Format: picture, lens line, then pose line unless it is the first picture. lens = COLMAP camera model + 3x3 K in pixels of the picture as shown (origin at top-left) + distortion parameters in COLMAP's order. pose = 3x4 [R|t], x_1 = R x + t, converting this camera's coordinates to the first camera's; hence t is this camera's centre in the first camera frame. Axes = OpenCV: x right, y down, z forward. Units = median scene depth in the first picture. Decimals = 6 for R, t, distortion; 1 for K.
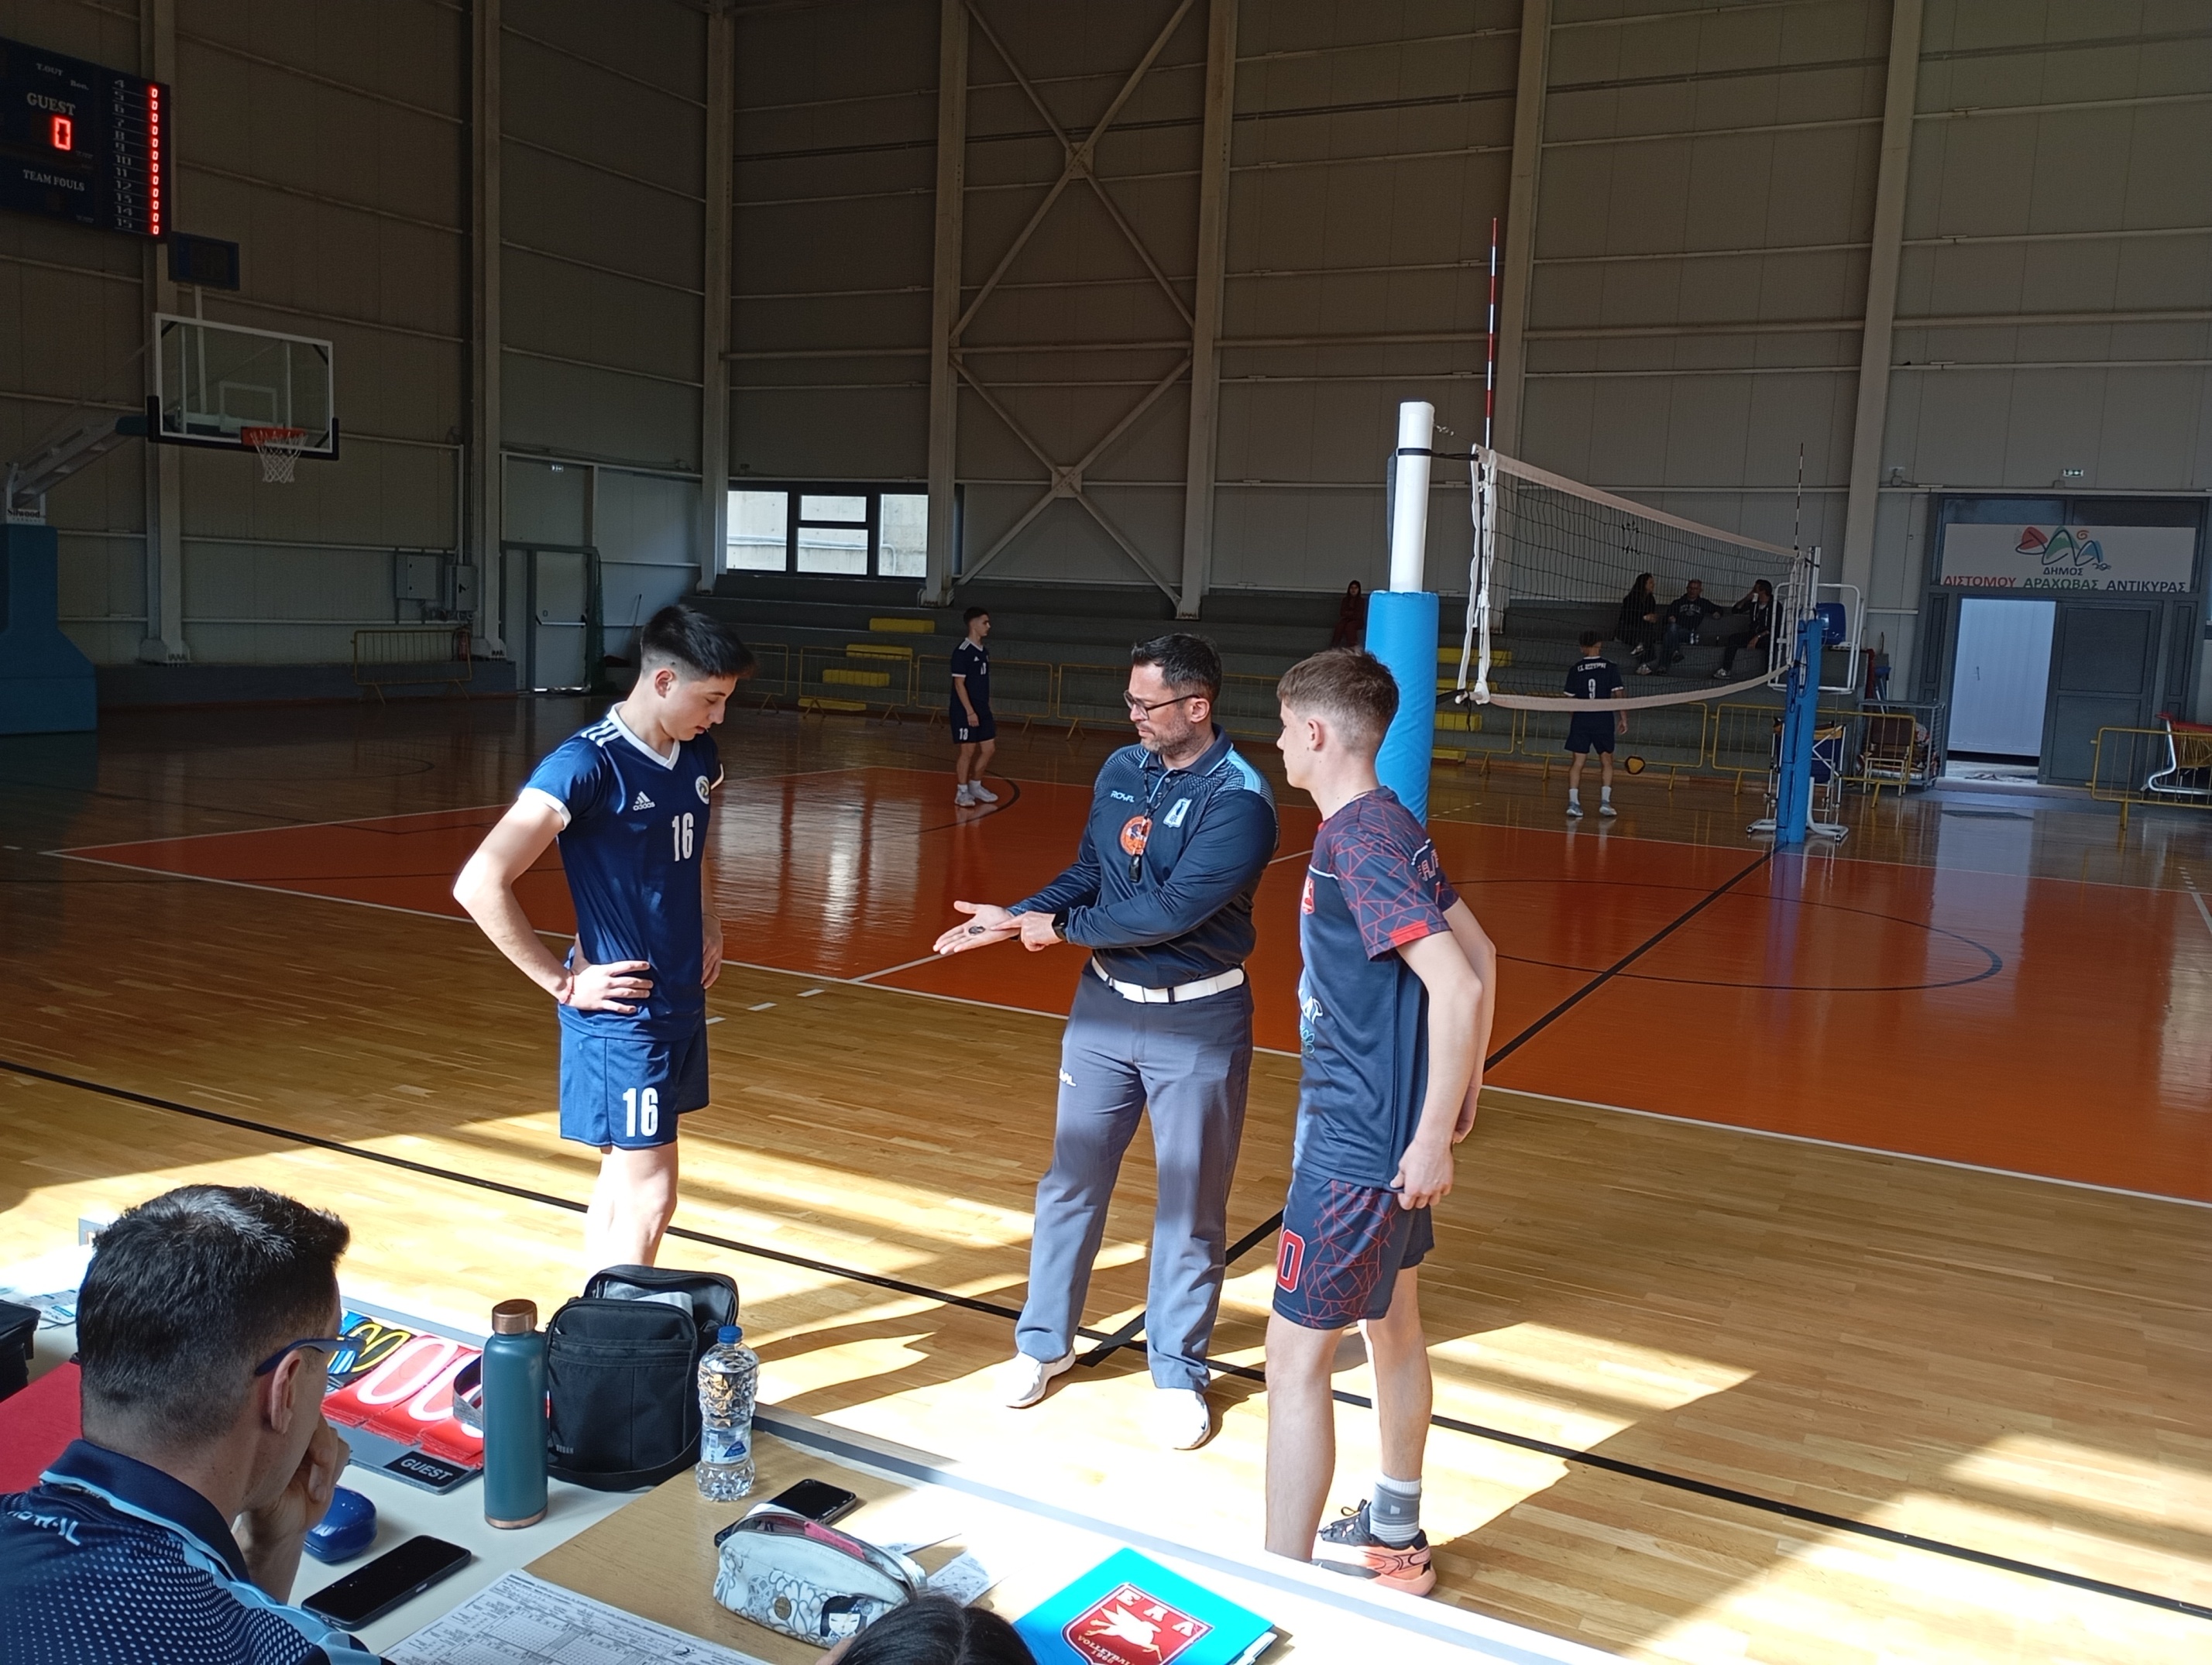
lens RADIAL K [[1791.9, 0, 1110.6], [0, 1791.9, 830.4], [0, 0, 1]] dist [0.063016, -0.083057]
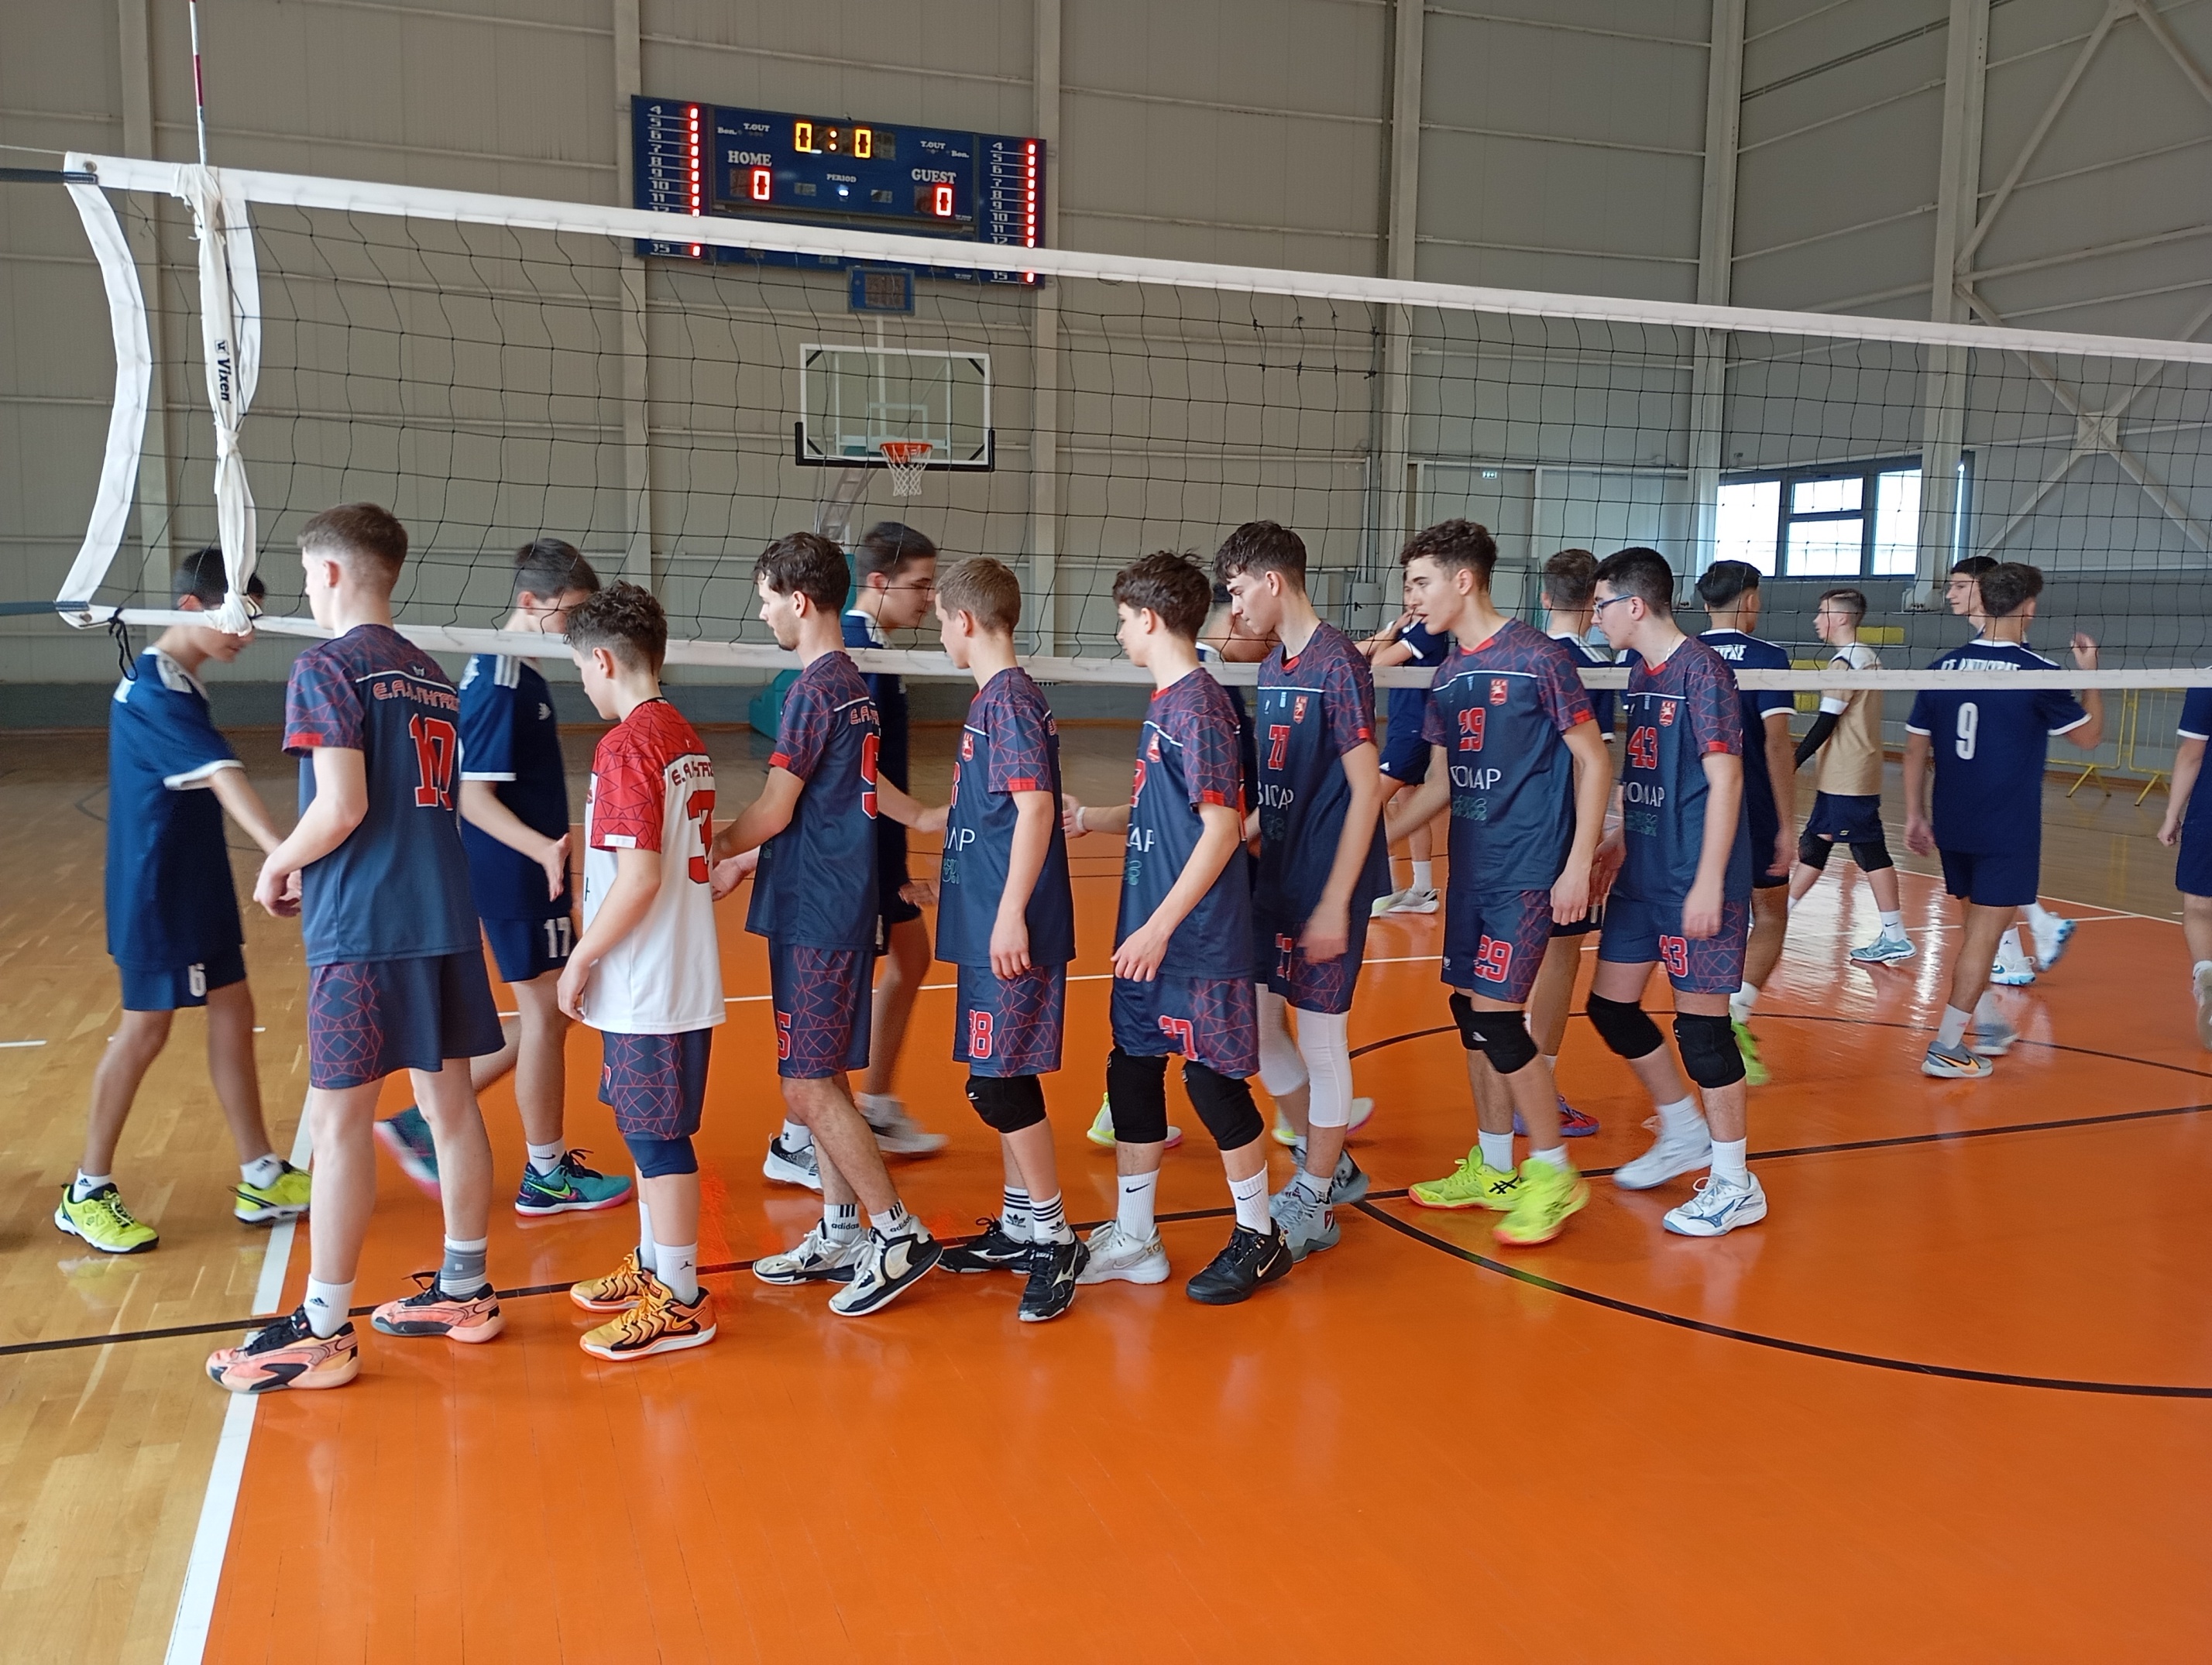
lens RADIAL K [[1791.9, 0, 1110.6], [0, 1791.9, 830.4], [0, 0, 1]] dist [0.063016, -0.083057]
pose [[0.731125, 0.055283, -0.680000, 0.386494], [-0.070459, 0.997500, 0.005340, -0.019438], [0.678596, 0.044008, 0.733192, 0.399750]]
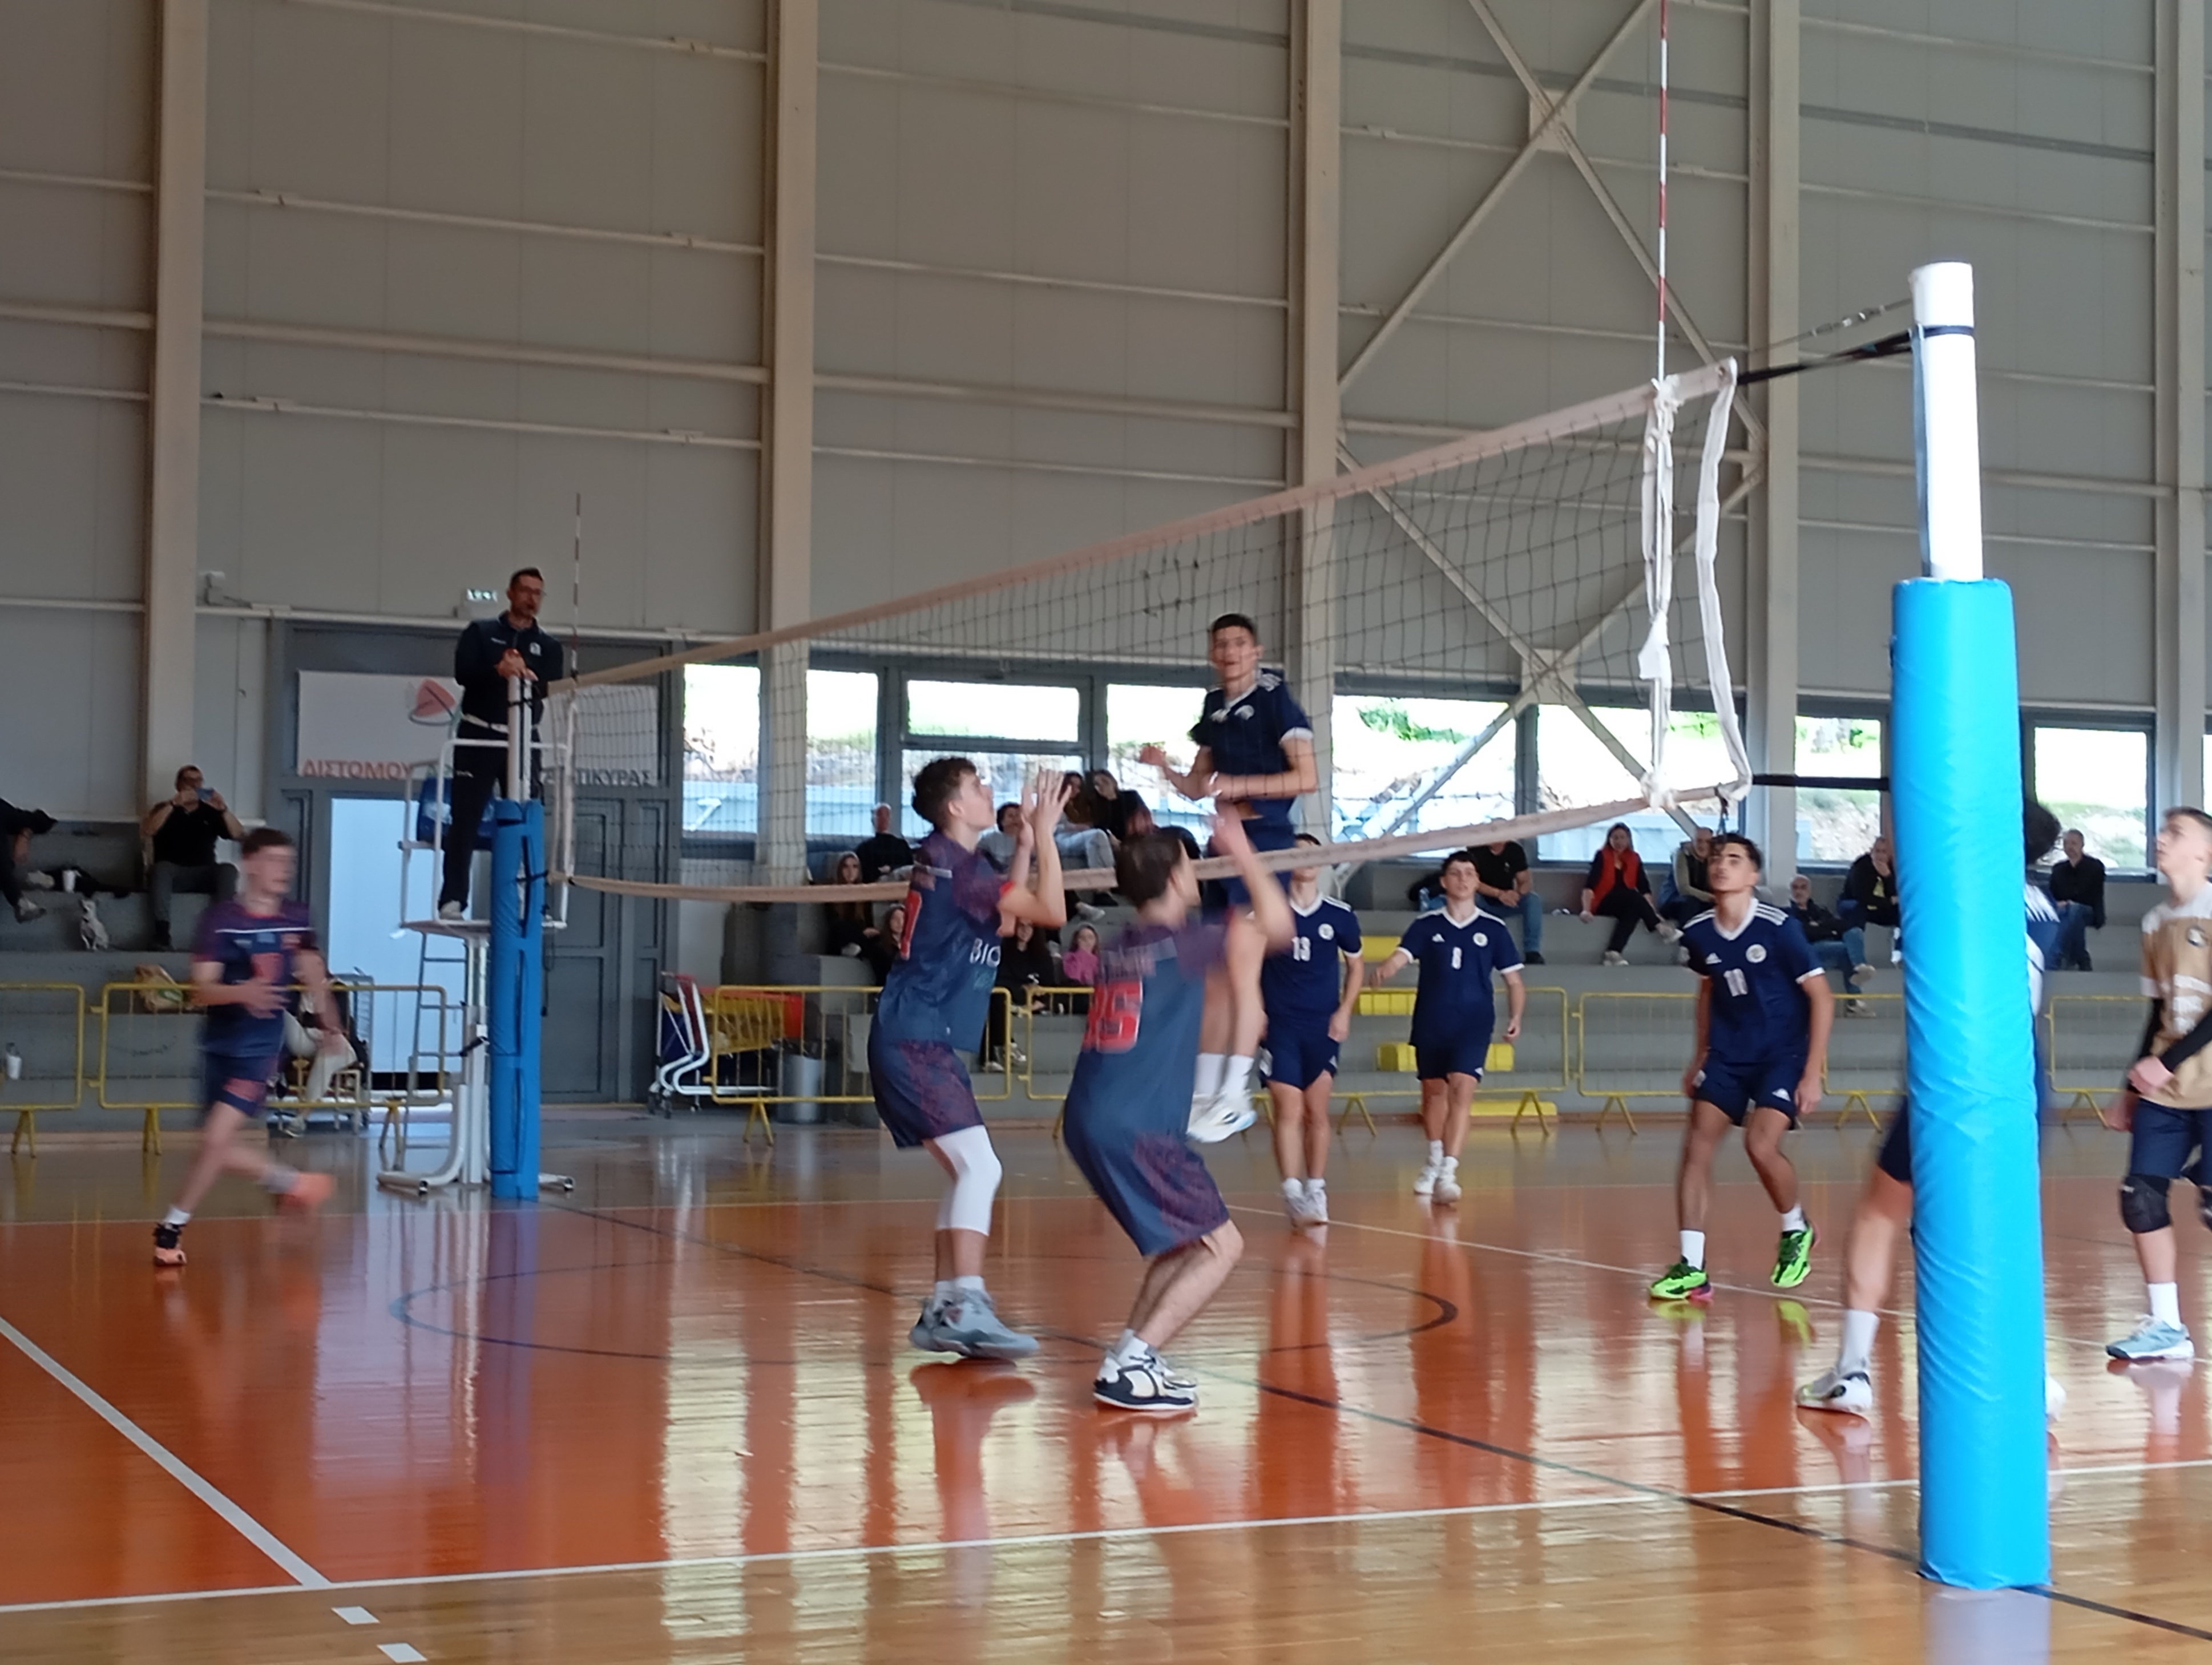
lens RADIAL K [[3438.1, 0, 1106.0], [0, 3438.1, 832.5], [0, 0, 1]] dist [0.011898, 0.031256]
pose [[0.614634, -0.019552, 0.788570, -1.892360], [0.105234, 0.992789, -0.057407, -0.200781], [-0.781761, 0.118269, 0.612260, 0.923424]]
